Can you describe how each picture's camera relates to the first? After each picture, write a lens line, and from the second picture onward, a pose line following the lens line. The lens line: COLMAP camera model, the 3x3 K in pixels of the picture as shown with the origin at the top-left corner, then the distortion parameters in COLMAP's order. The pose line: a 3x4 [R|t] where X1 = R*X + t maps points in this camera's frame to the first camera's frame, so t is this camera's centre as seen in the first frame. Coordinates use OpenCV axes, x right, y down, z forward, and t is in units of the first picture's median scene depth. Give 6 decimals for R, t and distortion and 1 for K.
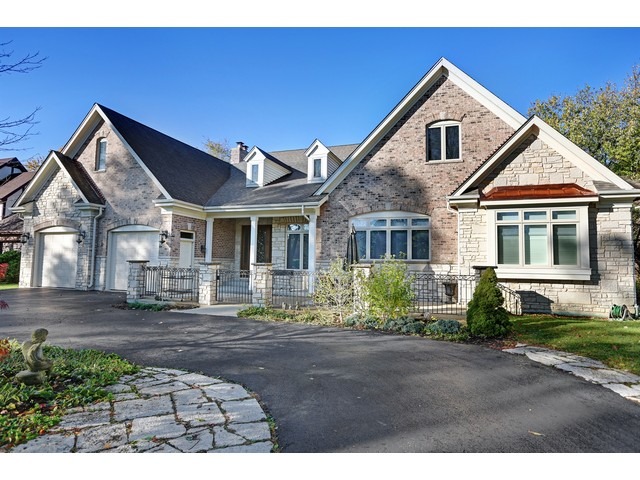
lens RADIAL K [[274.0, 0, 320.1], [0, 274.0, 228.2], [0, 0, 1]] dist [-0.026741, -0.000028]
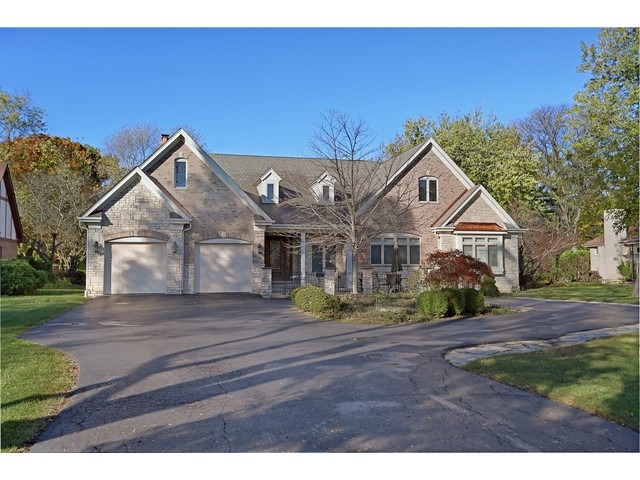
lens RADIAL K [[290.7, 0, 320.6], [0, 290.7, 238.3], [0, 0, 1]] dist [-0.025046, 0.000282]
pose [[0.933102, 0.022088, 0.358932, -0.741751], [-0.030890, 0.999346, 0.018805, -0.047292], [-0.358281, -0.028635, 0.933174, -0.366734]]
